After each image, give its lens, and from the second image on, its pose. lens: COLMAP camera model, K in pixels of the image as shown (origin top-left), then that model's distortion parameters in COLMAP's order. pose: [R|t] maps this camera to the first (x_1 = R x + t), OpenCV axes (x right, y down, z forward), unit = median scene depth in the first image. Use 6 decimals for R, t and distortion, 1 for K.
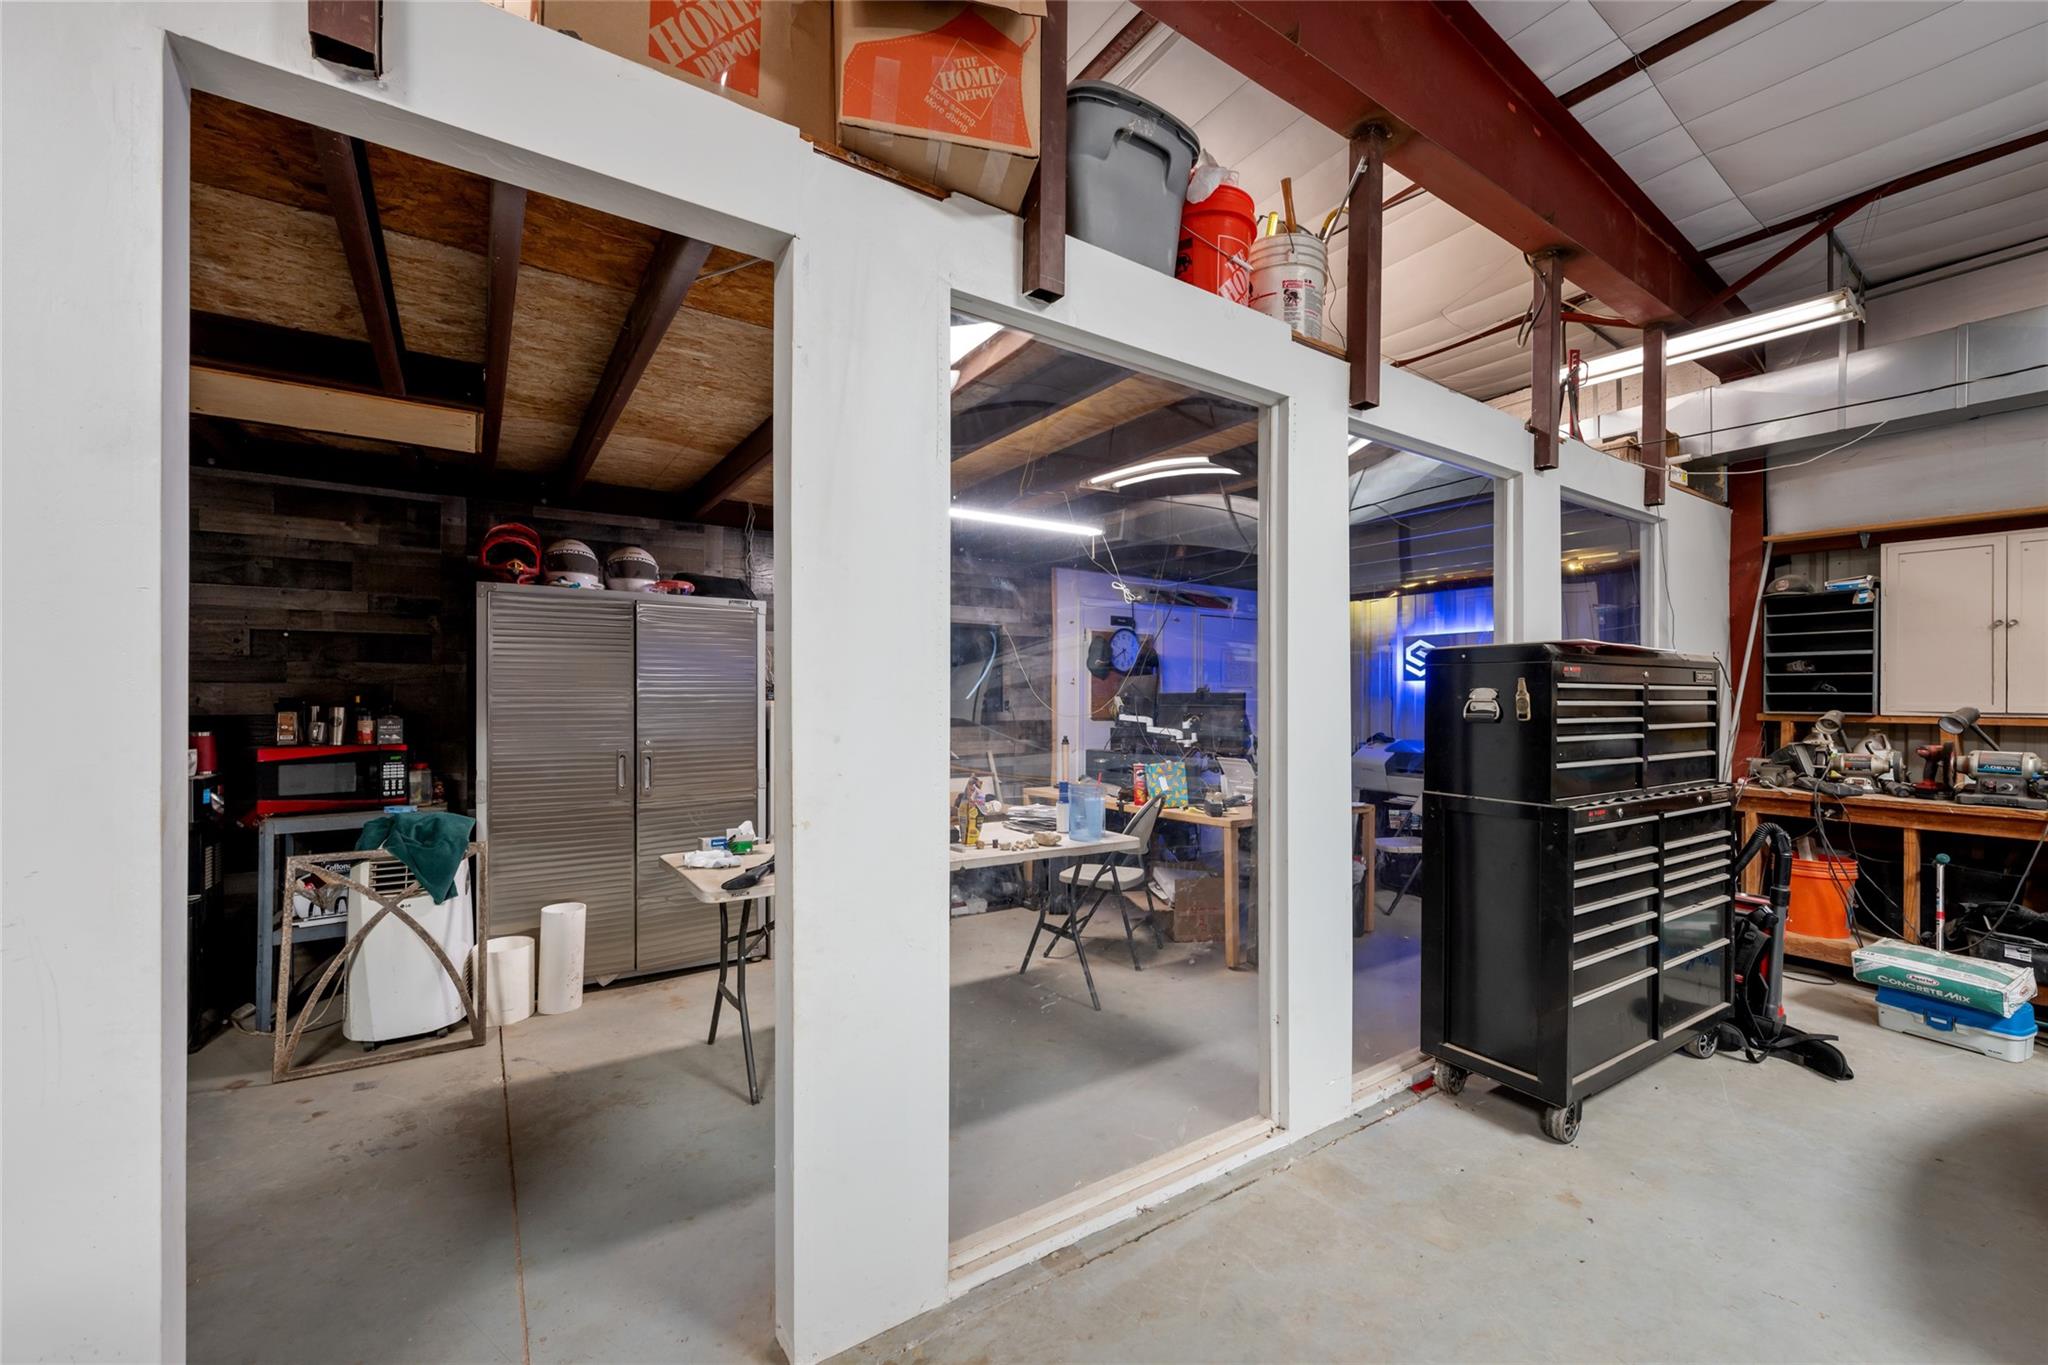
lens RADIAL K [[818.9, 0, 1035.7], [0, 818.9, 696.4], [0, 0, 1]] dist [0.000190, -0.000433]
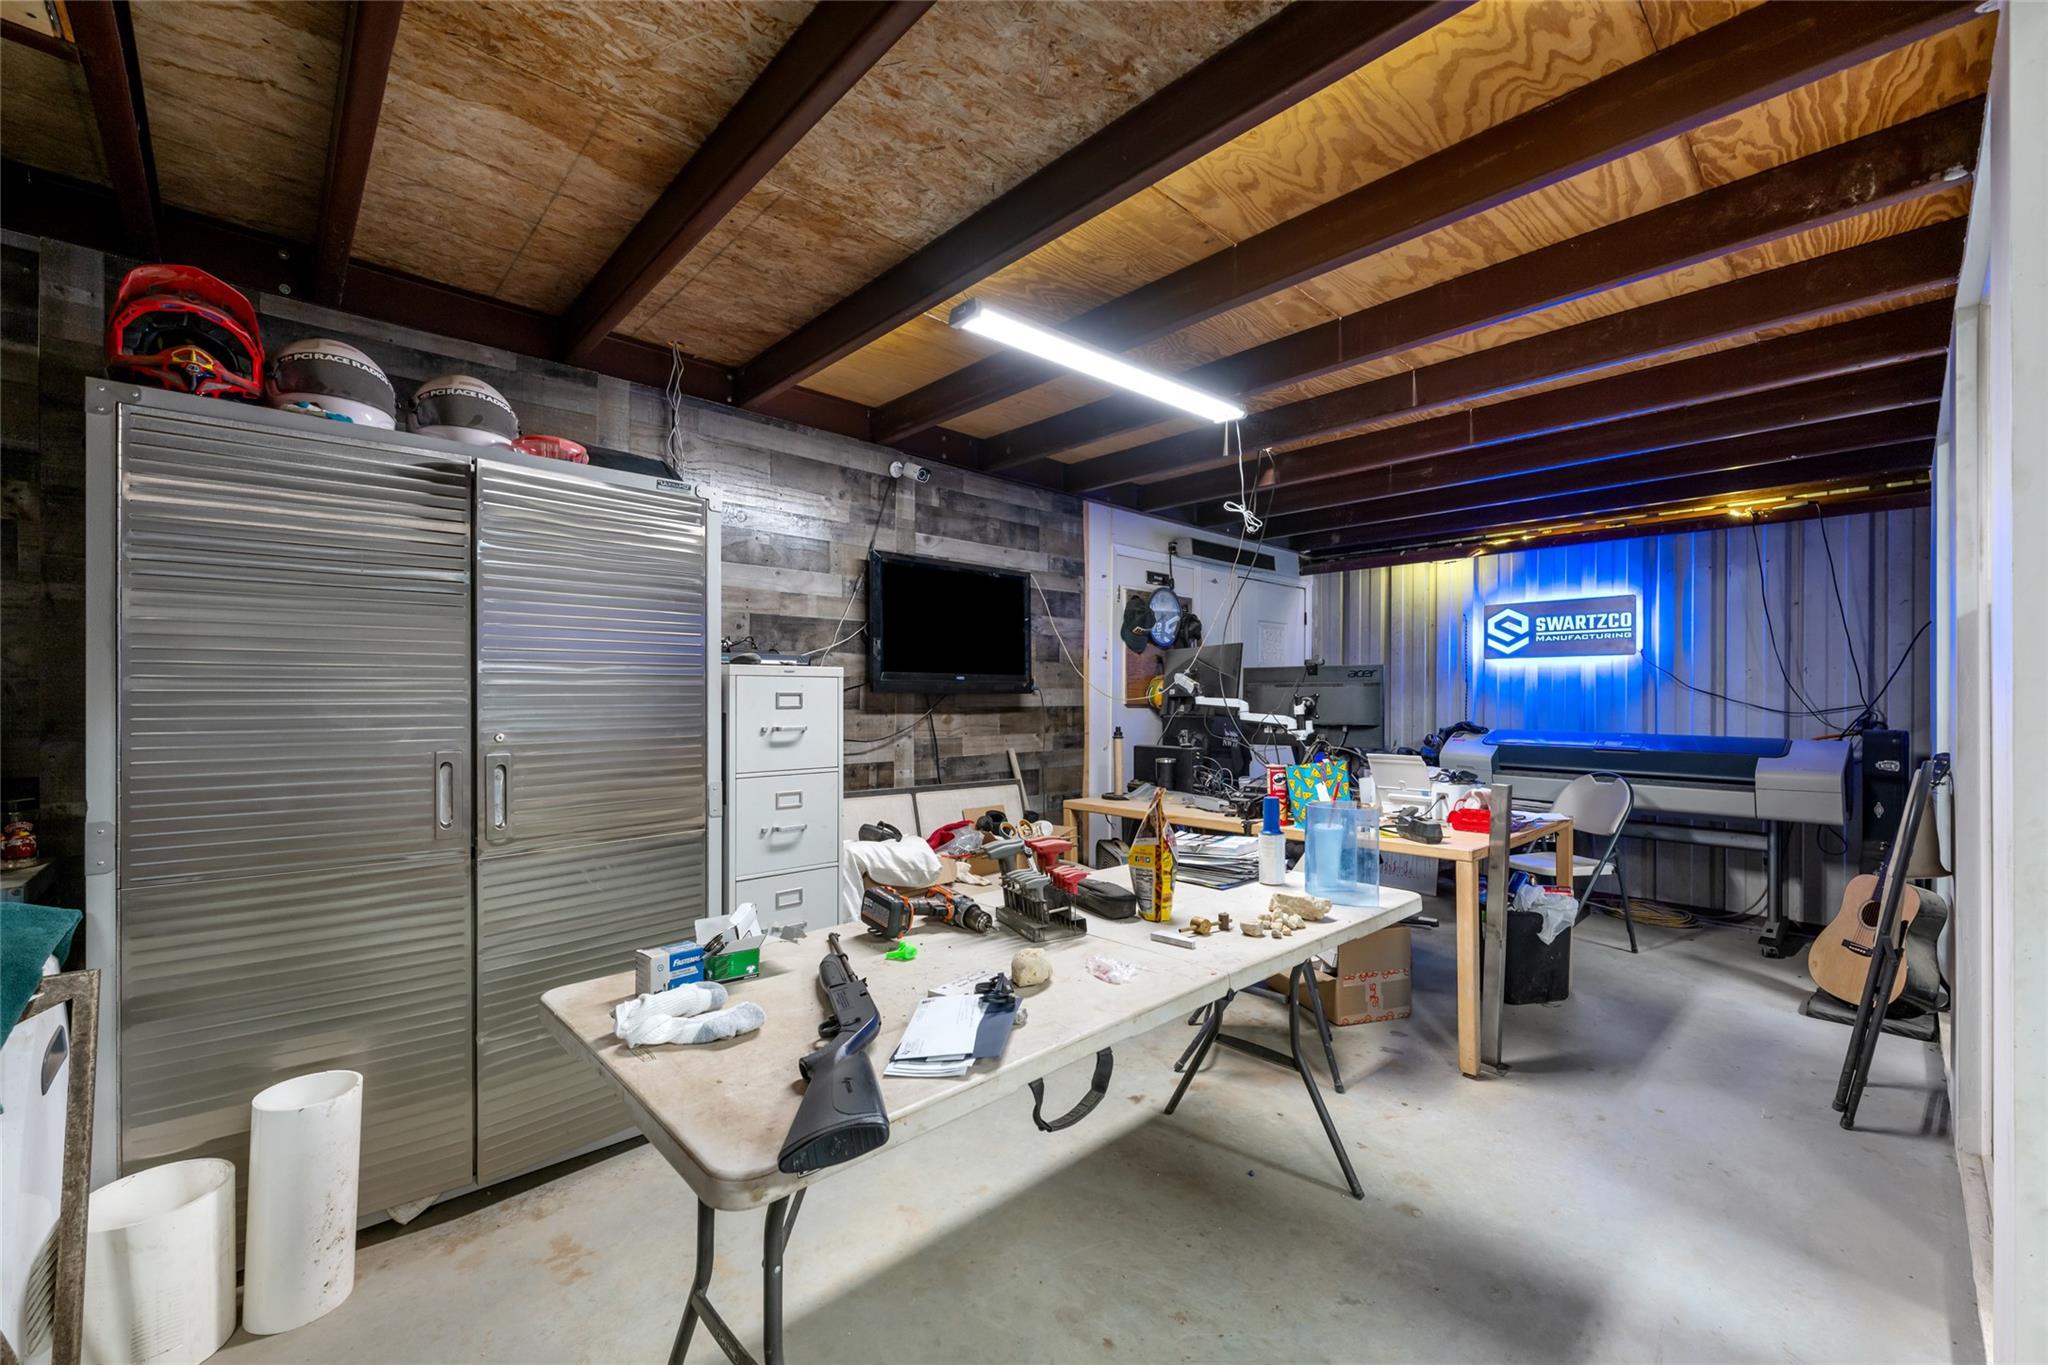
lens RADIAL K [[818.9, 0, 1035.7], [0, 818.9, 696.4], [0, 0, 1]] dist [0.000190, -0.000433]
pose [[0.987877, 0.000465, 0.155239, -0.182239], [-0.000956, 0.999995, 0.003094, 0.023919], [-0.155237, -0.003205, 0.987872, 0.362381]]
